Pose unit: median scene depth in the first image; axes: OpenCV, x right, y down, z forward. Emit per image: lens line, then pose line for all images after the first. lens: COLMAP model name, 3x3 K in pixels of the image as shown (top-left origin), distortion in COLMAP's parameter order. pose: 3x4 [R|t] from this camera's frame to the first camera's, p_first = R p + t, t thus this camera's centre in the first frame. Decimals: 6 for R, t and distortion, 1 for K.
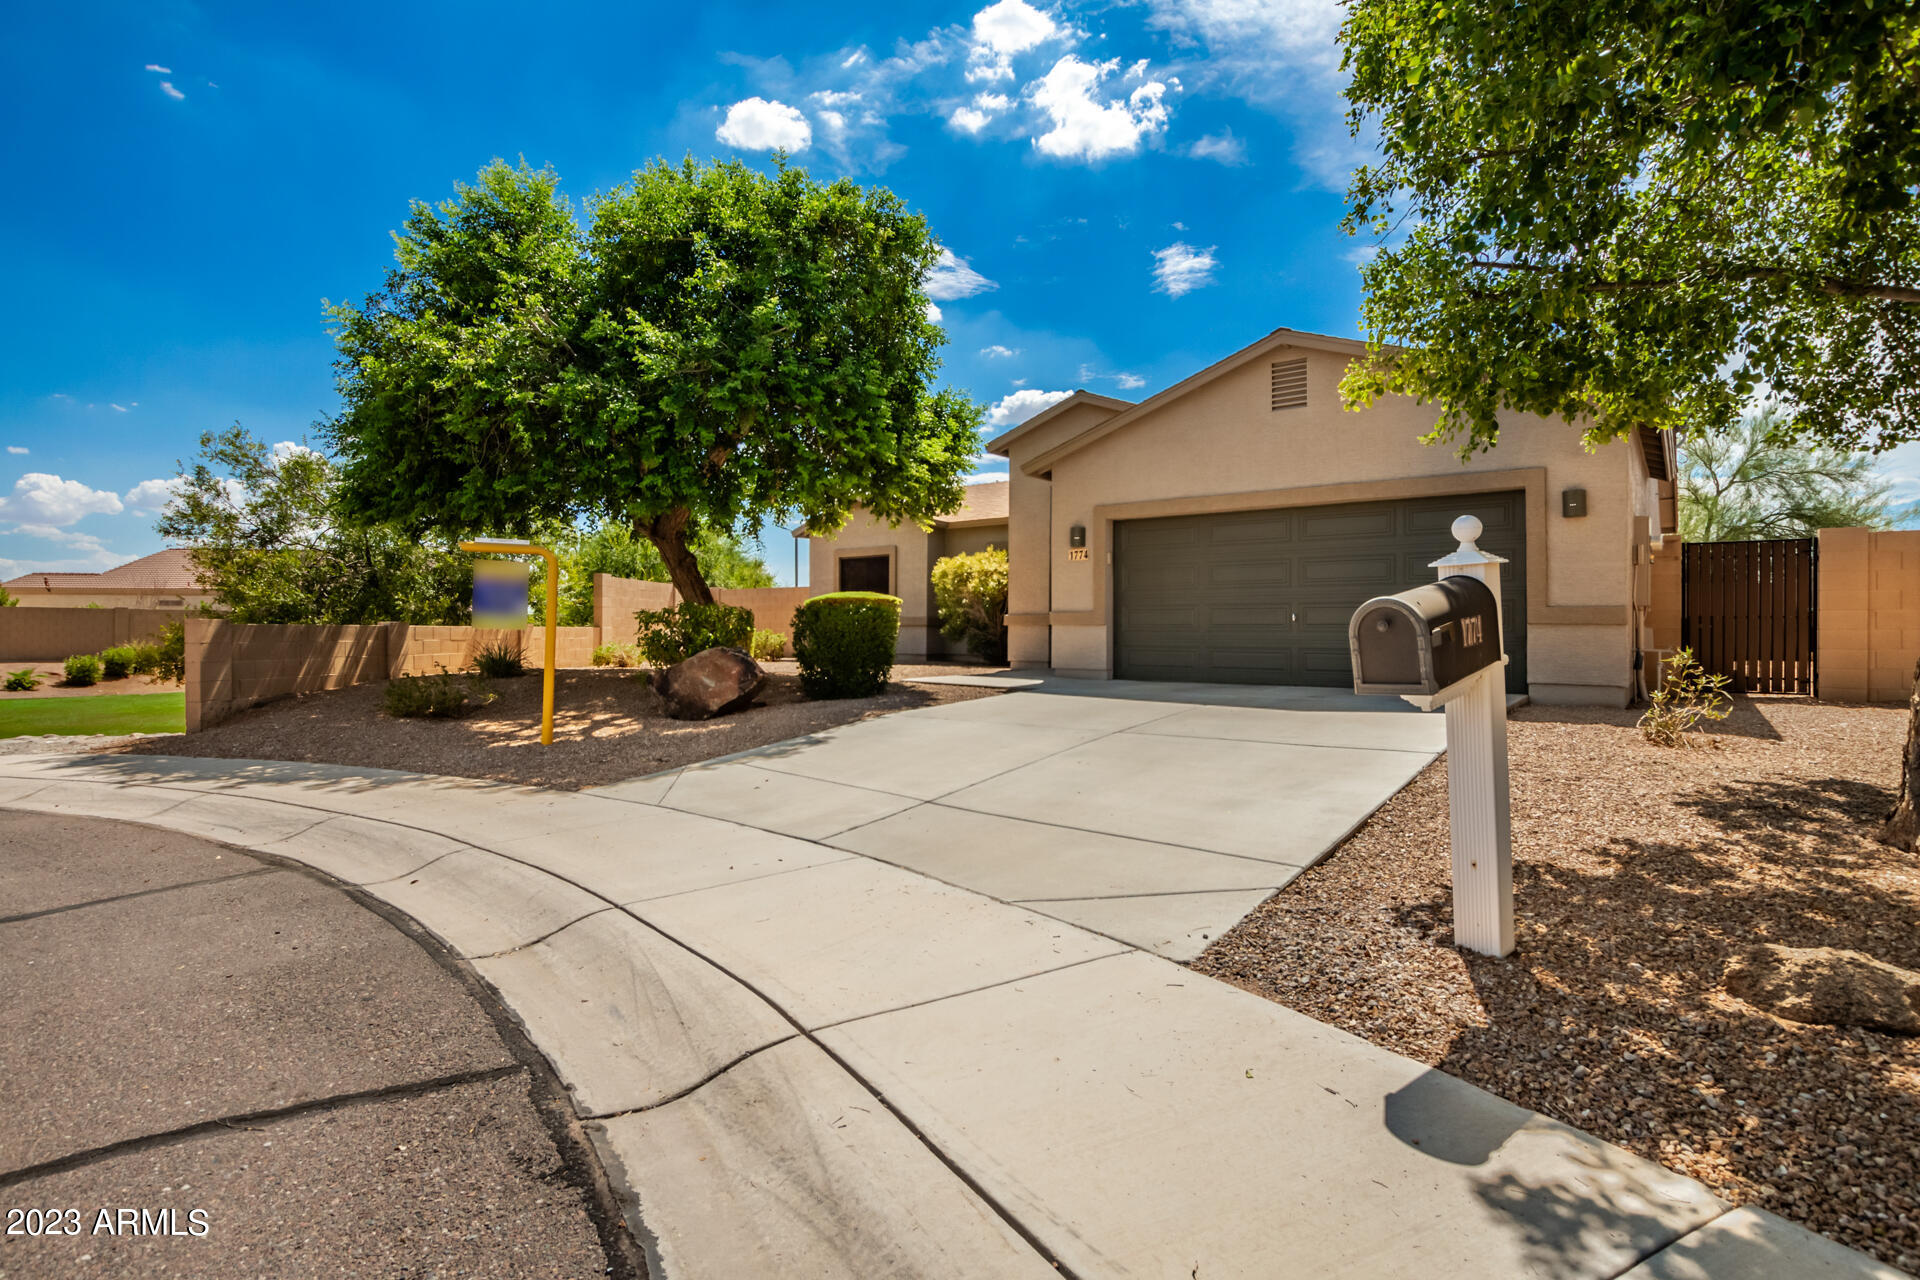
lens RADIAL K [[854.4, 0, 954.2], [0, 854.4, 628.5], [0, 0, 1]] dist [-0.008386, -0.001441]
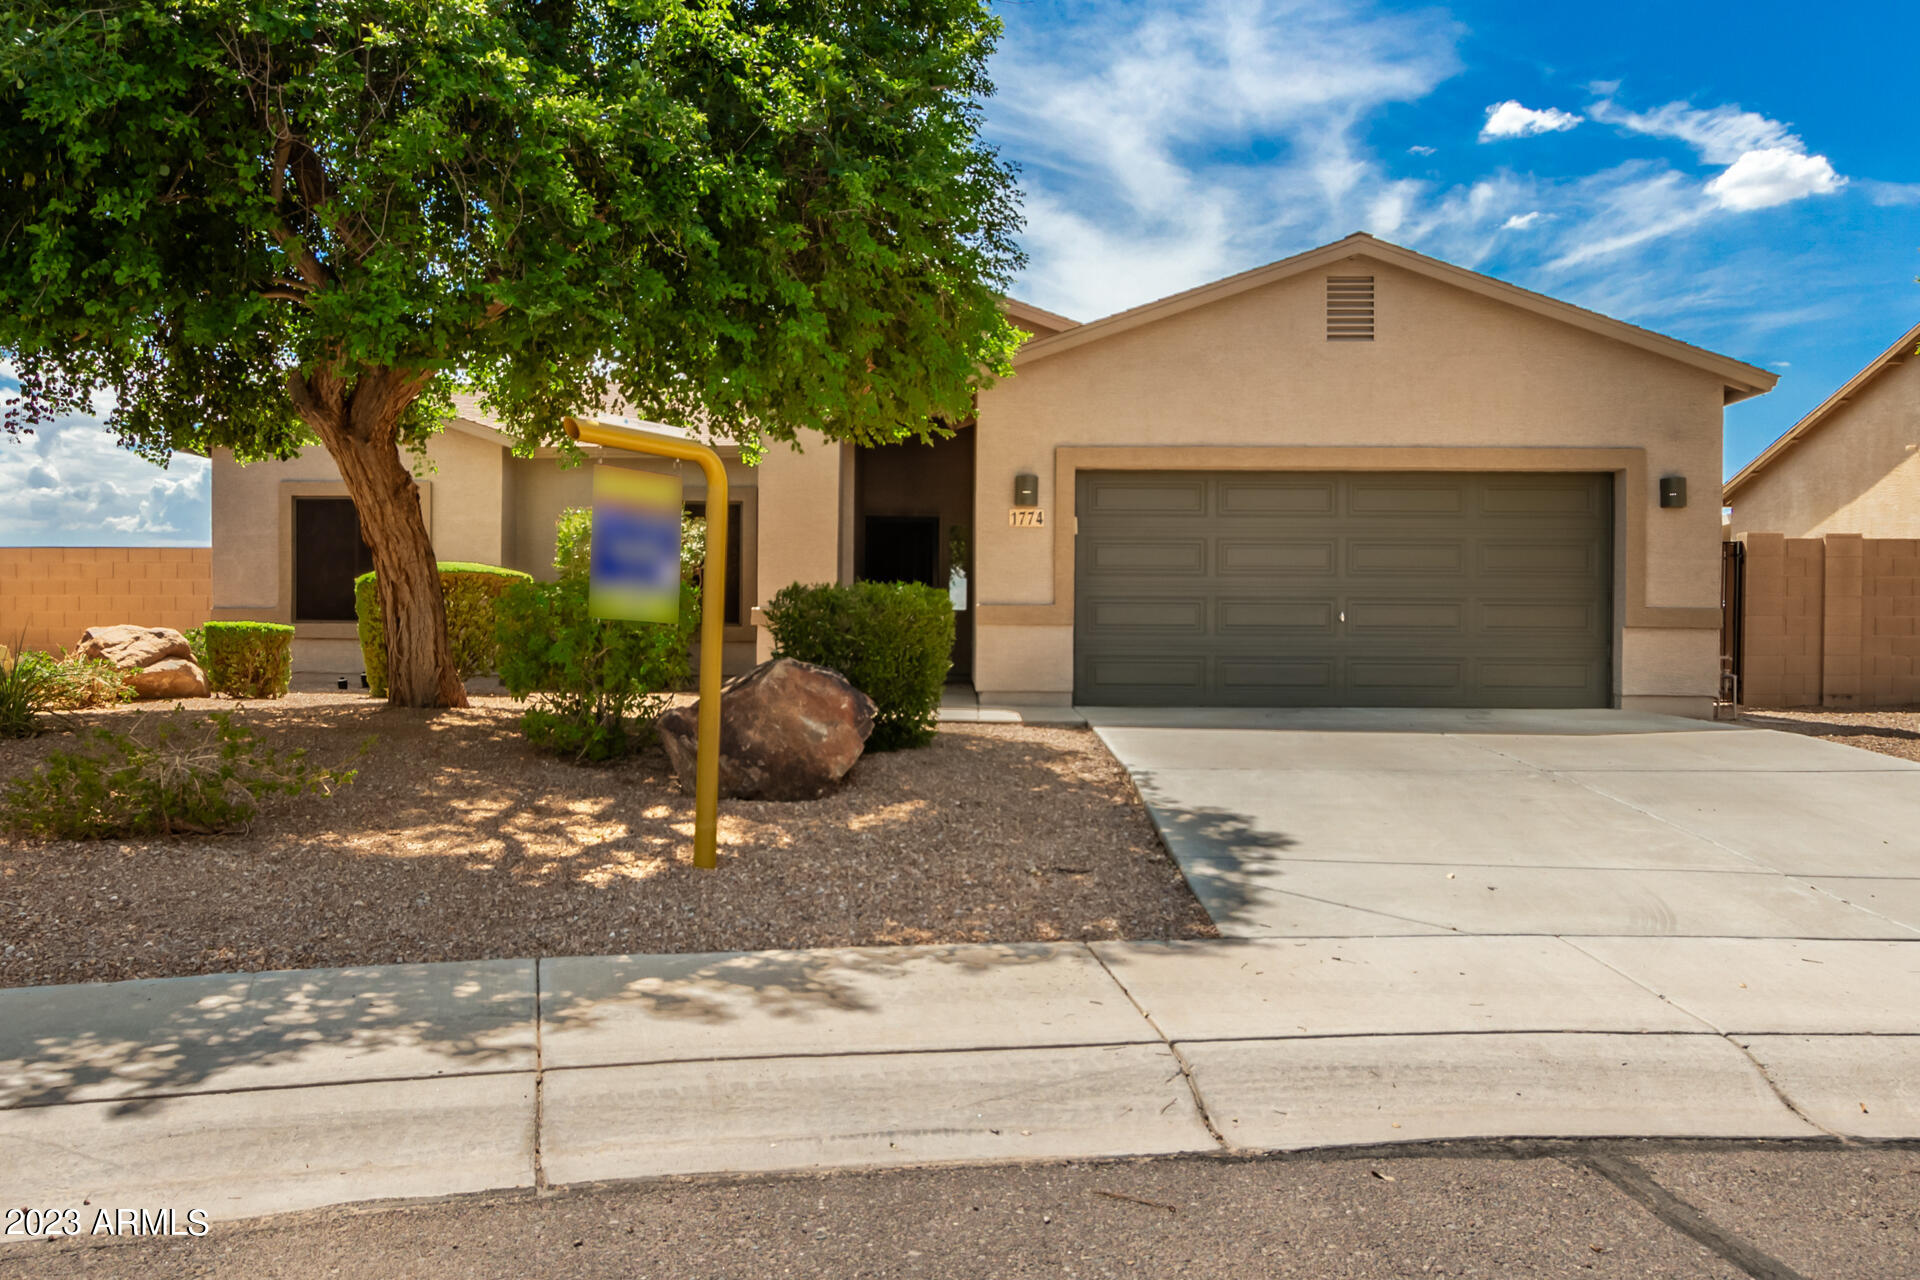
lens RADIAL K [[907.2, 0, 959.1], [0, 907.2, 640.3], [0, 0, 1]] dist [-0.016676, 0.002048]
pose [[0.821946, -0.003926, 0.569552, -0.341079], [-0.005300, 0.999880, 0.014541, -0.001789], [-0.569541, -0.014971, 0.821827, 0.521834]]
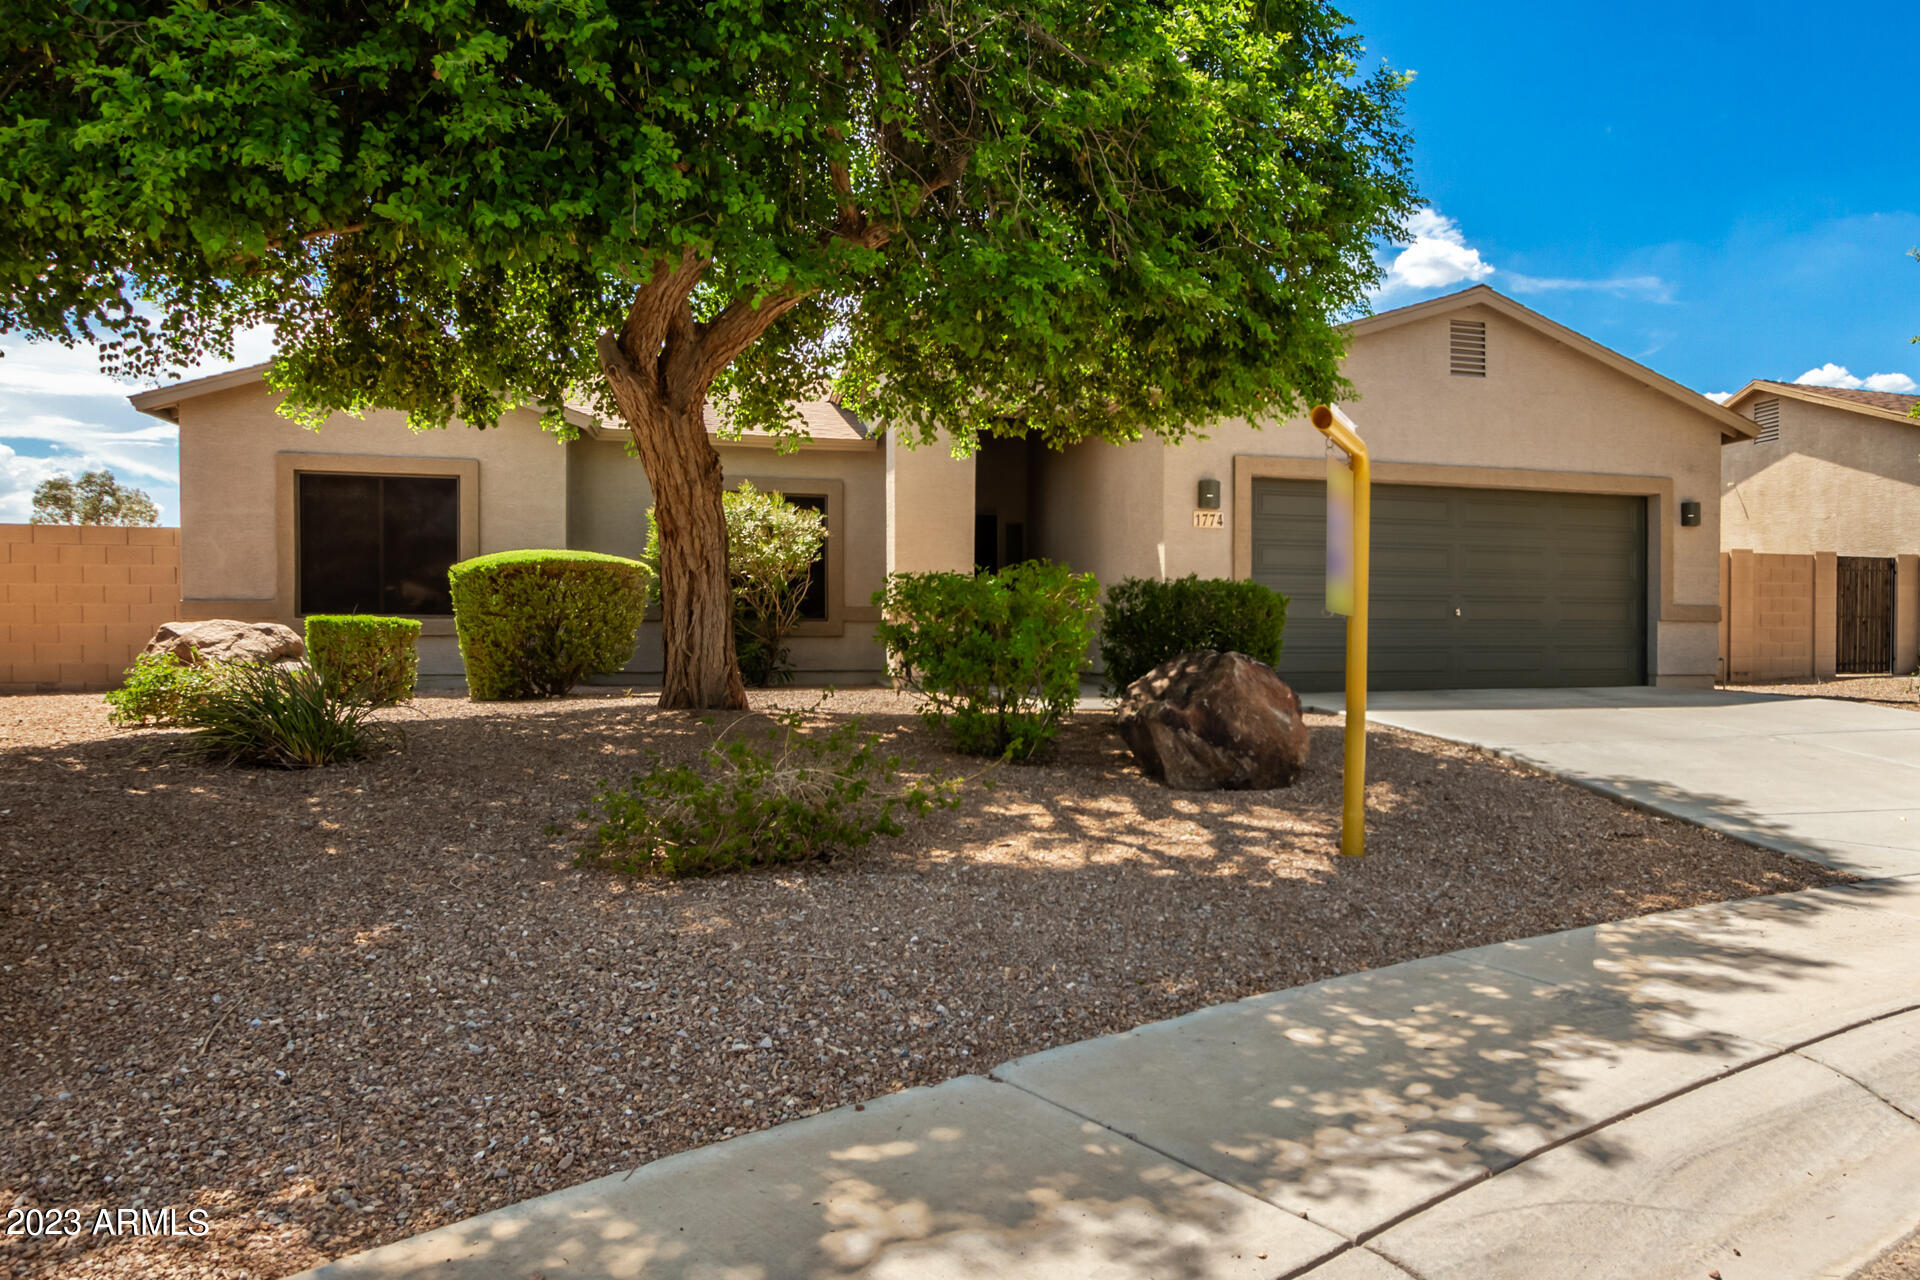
lens RADIAL K [[854.4, 0, 973.0], [0, 854.4, 633.3], [0, 0, 1]] dist [-0.008386, -0.001441]
pose [[0.658414, -0.006542, 0.752628, -0.599056], [-0.003571, 0.999924, 0.011815, 0.000823], [-0.752648, -0.010467, 0.658340, 0.782016]]
